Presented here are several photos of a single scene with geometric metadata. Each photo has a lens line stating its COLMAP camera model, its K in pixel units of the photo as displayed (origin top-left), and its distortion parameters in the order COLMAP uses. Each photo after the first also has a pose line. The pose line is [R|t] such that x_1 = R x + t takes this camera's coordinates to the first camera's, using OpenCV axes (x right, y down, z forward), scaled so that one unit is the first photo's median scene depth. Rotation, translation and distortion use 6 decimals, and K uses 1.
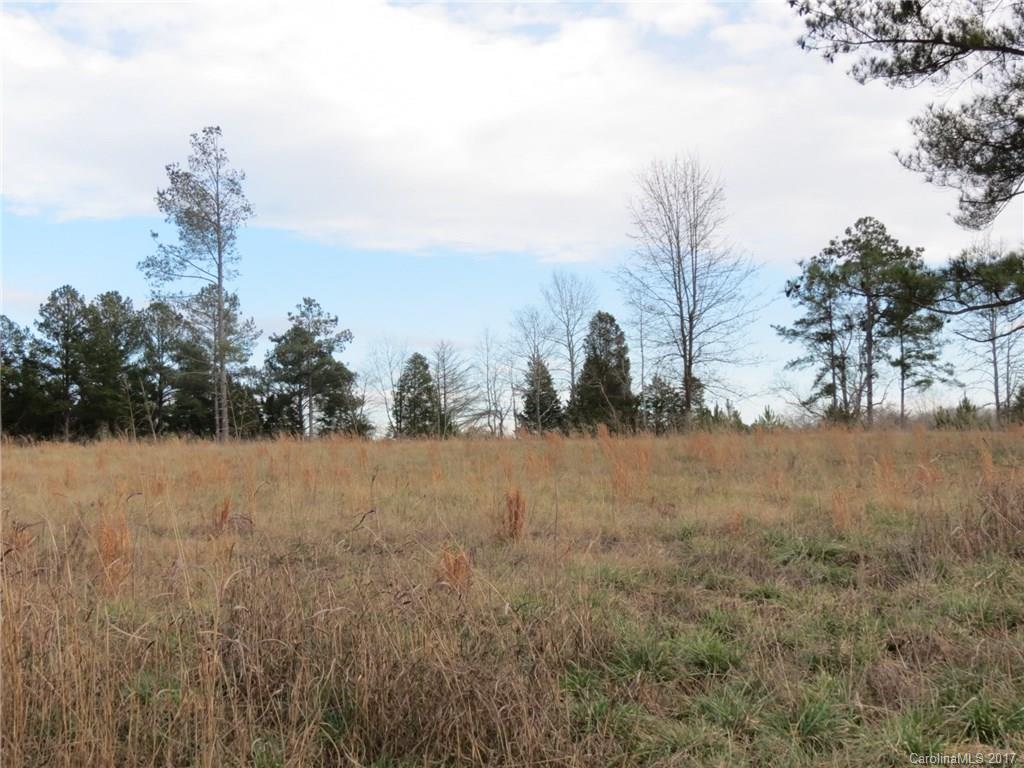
lens RADIAL K [[1450.7, 0, 511.6], [0, 1450.7, 384.0], [0, 0, 1]] dist [-0.088559, 0.000000]
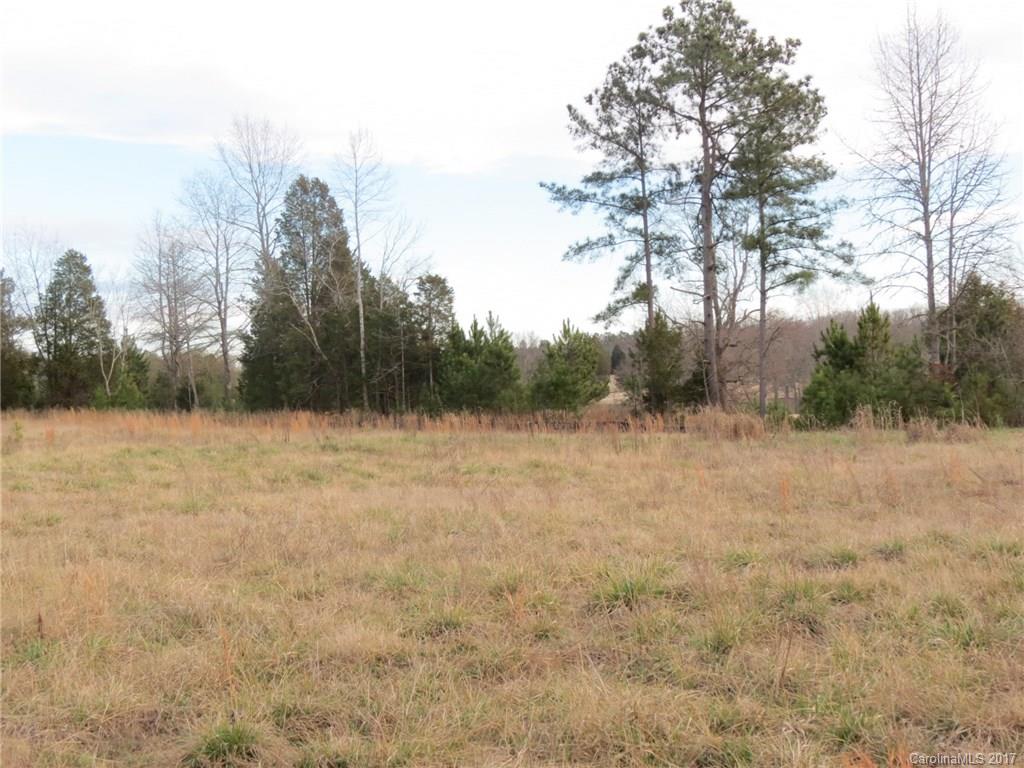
lens RADIAL K [[1450.7, 0, 512.7], [0, 1450.7, 384.0], [0, 0, 1]] dist [-0.088559, 0.000000]
pose [[0.997493, -0.020748, 0.067659, 0.128413], [0.016451, 0.997849, 0.063457, 0.002516], [-0.068830, -0.062185, 0.995688, 0.422192]]
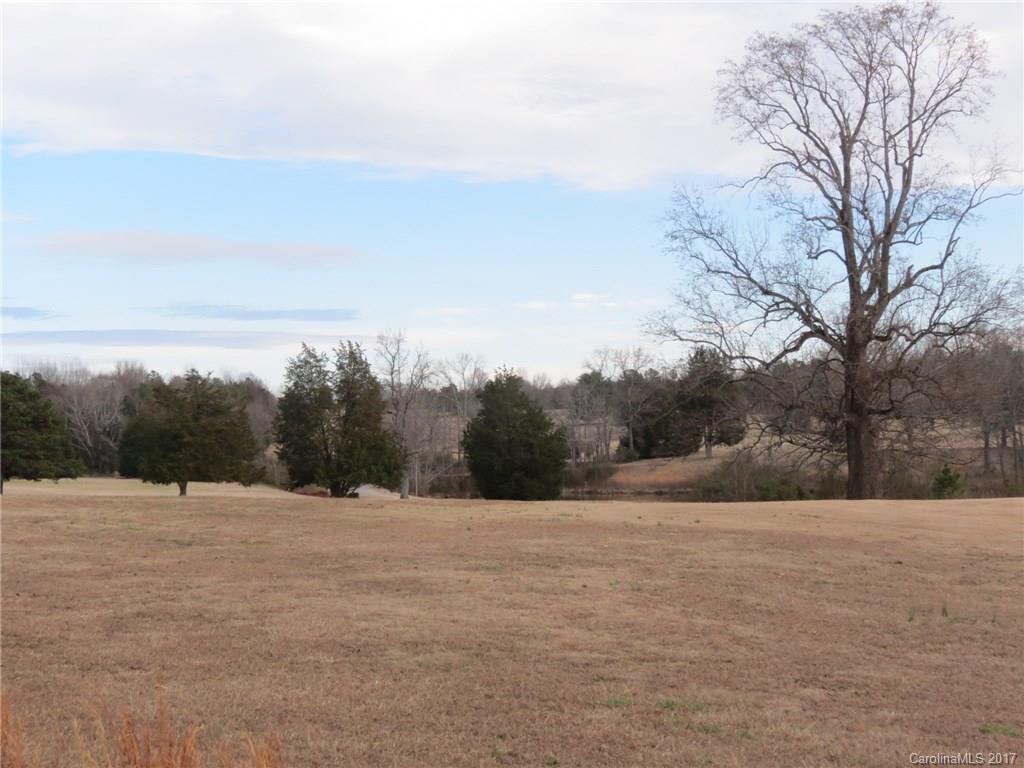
lens RADIAL K [[1670.5, 0, 512.7], [0, 1670.5, 381.1], [0, 0, 1]] dist [-0.135047, 0.000000]
pose [[0.999242, -0.005237, -0.038575, 0.310034], [0.006609, 0.999347, 0.035533, 0.053760], [0.038364, -0.035761, 0.998624, 1.079317]]
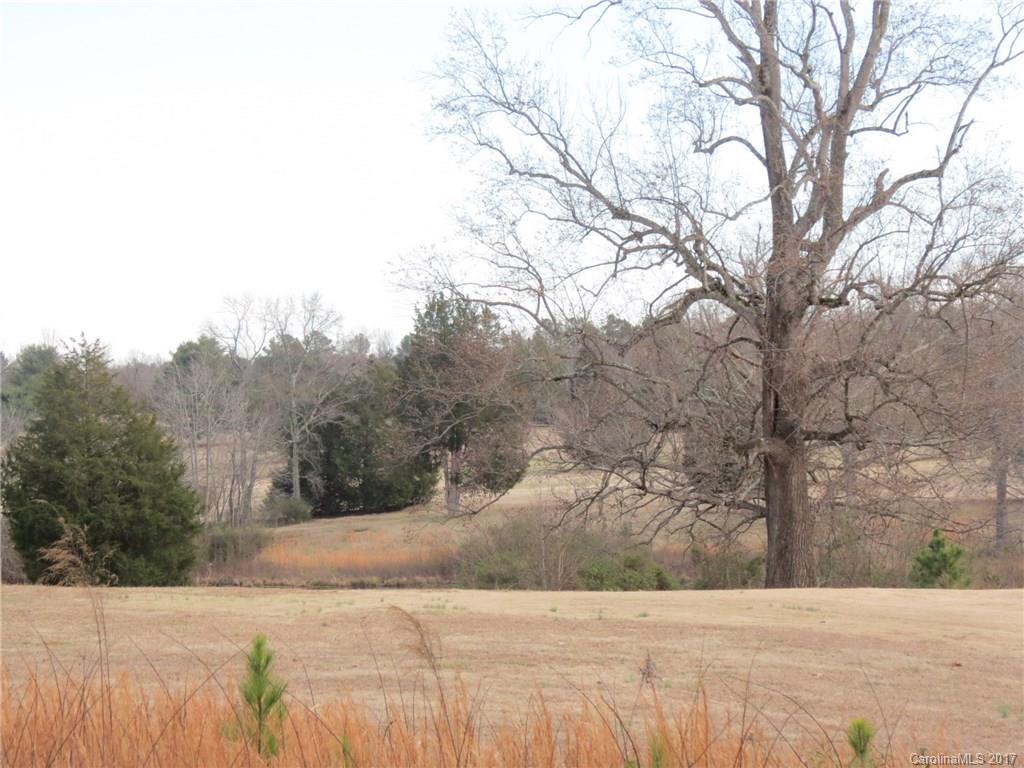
lens RADIAL K [[3500.7, 0, 511.6], [0, 3500.7, 385.6], [0, 0, 1]] dist [0.037865, 0.000000]
pose [[0.994495, 0.003532, 0.104723, 0.272915], [-0.008249, 0.998969, 0.044648, 0.043193], [-0.104457, -0.045266, 0.993499, 0.961926]]
